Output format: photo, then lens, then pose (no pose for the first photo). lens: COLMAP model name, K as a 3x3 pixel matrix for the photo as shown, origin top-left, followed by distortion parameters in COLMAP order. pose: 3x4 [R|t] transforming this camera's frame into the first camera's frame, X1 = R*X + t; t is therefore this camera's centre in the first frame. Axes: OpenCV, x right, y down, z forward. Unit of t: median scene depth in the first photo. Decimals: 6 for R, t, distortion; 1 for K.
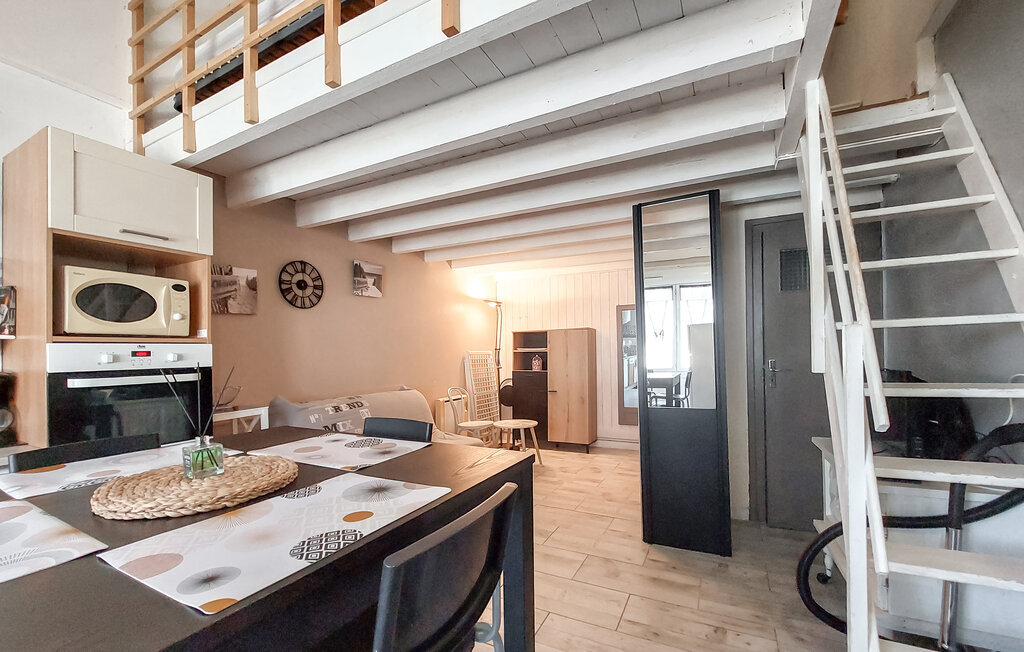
lens RADIAL K [[413.3, 0, 513.0], [0, 413.3, 355.1], [0, 0, 1]] dist [-0.018698, -0.000730]
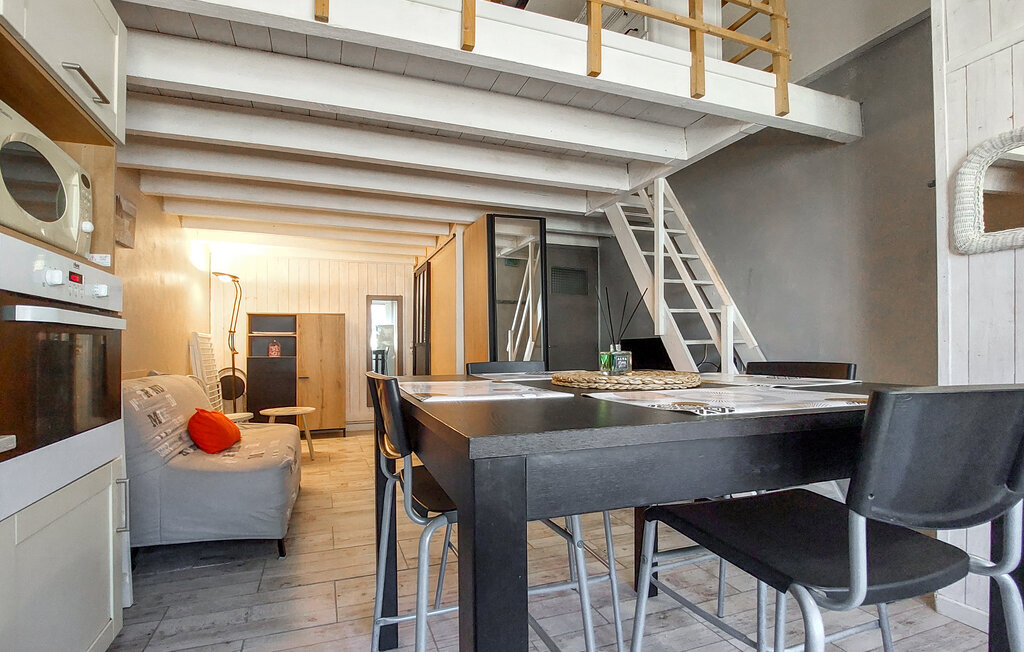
lens RADIAL K [[400.8, 0, 478.7], [0, 400.8, 330.8], [0, 0, 1]] dist [-0.010351, -0.000015]
pose [[0.735419, 0.046810, 0.675994, -0.230628], [-0.010395, 0.998273, -0.057817, 0.028270], [-0.677533, 0.035492, 0.734635, 0.052852]]
